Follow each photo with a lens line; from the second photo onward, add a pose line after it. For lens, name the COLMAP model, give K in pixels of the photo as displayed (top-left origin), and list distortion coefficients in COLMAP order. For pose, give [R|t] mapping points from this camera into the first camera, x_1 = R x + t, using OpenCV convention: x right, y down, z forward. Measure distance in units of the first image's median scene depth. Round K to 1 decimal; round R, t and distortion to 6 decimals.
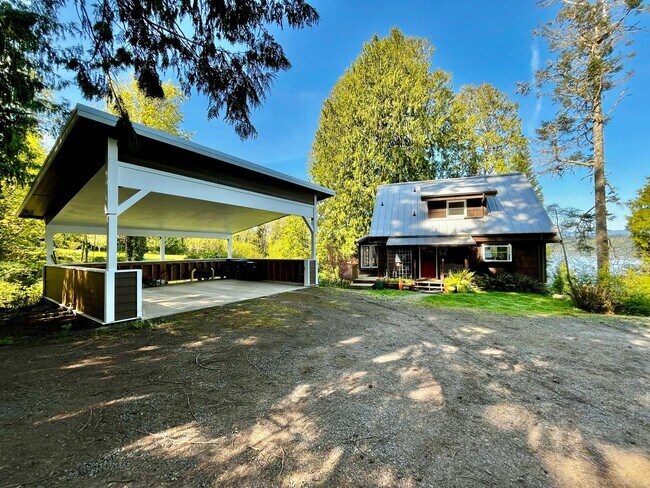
lens RADIAL K [[263.3, 0, 325.0], [0, 263.3, 244.0], [0, 0, 1]] dist [-0.008984, -0.000036]
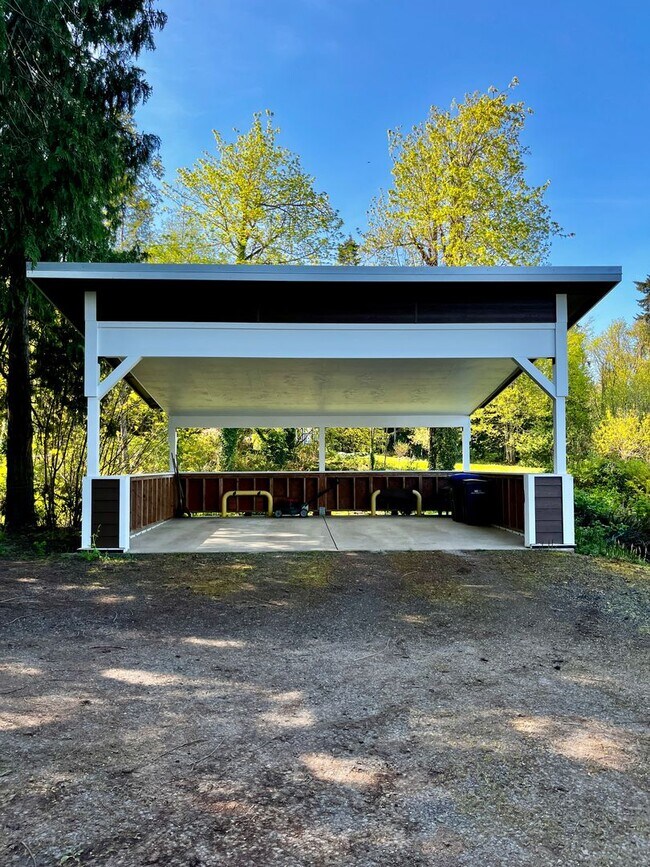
lens RADIAL K [[652.5, 0, 325.0], [0, 652.5, 433.5], [0, 0, 1]] dist [0.052096, -0.086949]
pose [[0.601767, -0.031208, -0.798061, 1.040839], [0.018870, 0.999513, -0.024857, 0.042472], [0.798448, -0.000101, 0.602063, 0.456263]]
